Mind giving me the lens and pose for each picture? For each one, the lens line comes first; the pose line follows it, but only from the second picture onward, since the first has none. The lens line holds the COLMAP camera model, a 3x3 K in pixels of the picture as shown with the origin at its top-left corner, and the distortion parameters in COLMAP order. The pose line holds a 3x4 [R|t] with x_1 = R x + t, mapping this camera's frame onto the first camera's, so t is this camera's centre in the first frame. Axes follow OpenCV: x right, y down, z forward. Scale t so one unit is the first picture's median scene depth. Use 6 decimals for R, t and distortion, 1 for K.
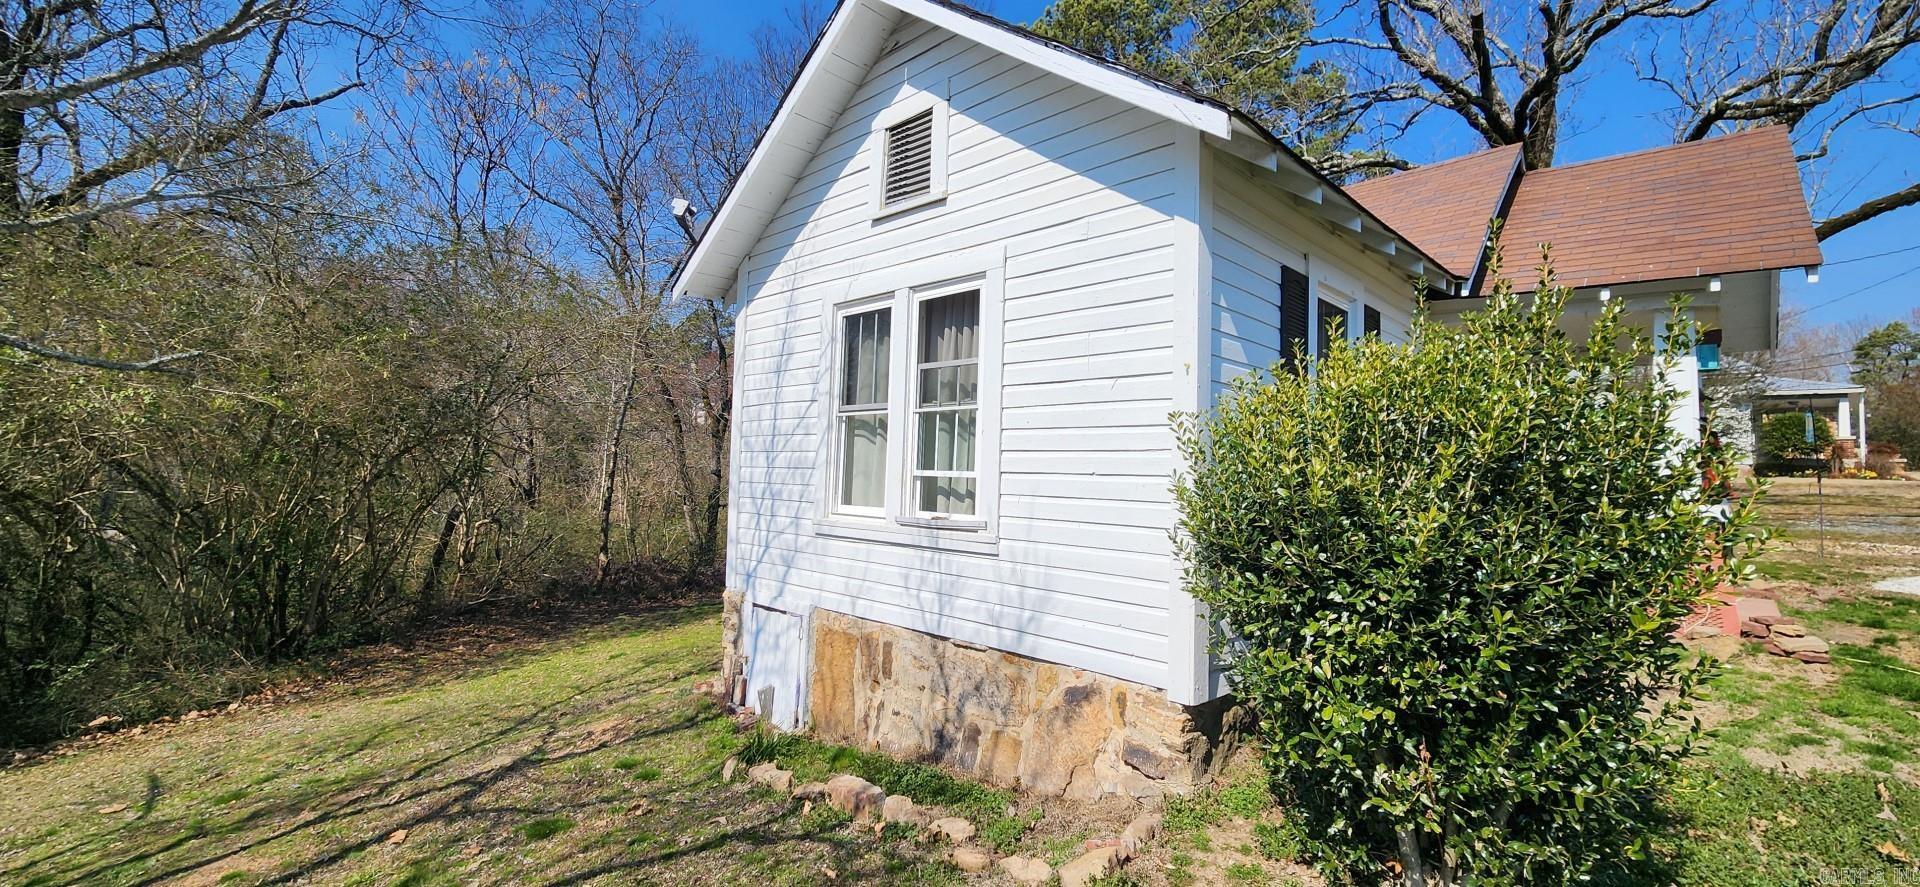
lens RADIAL K [[779.8, 0, 969.9], [0, 779.8, 430.5], [0, 0, 1]] dist [-0.000620, -0.000530]
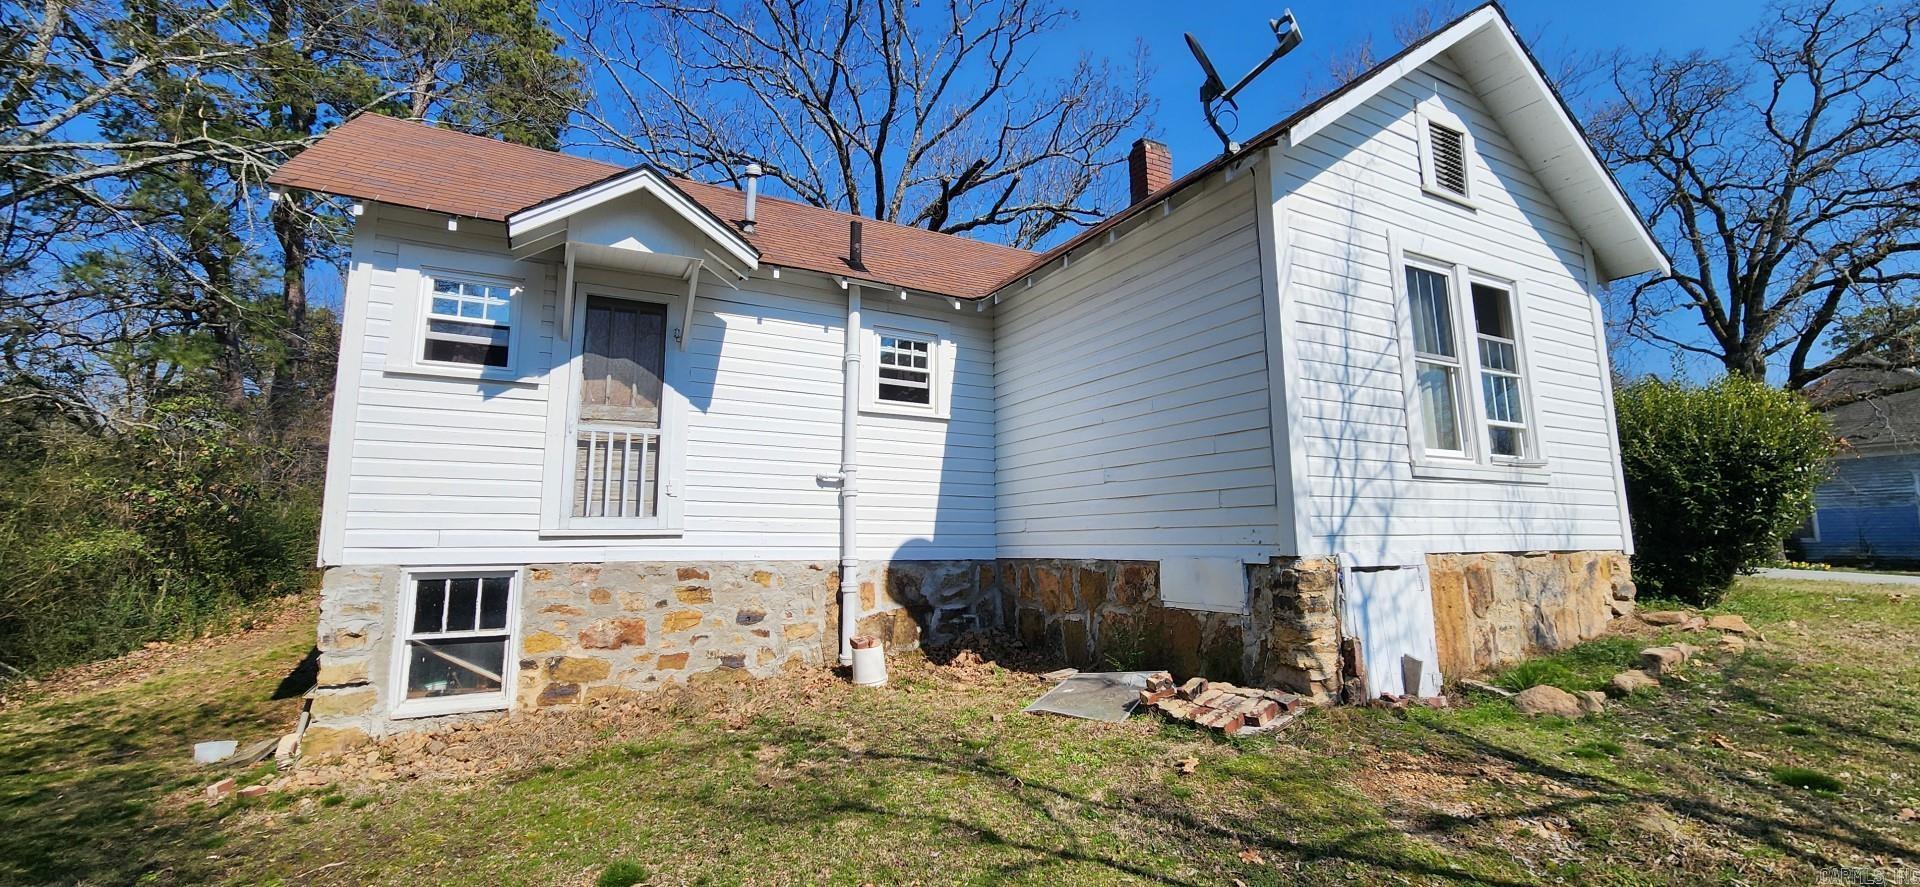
lens RADIAL K [[779.8, 0, 962.8], [0, 779.8, 435.0], [0, 0, 1]] dist [-0.000620, -0.000530]
pose [[0.304587, 0.108301, 0.946308, -1.265009], [-0.033103, 0.994118, -0.103117, 0.196375], [-0.951909, 0.000082, 0.306380, 1.229230]]
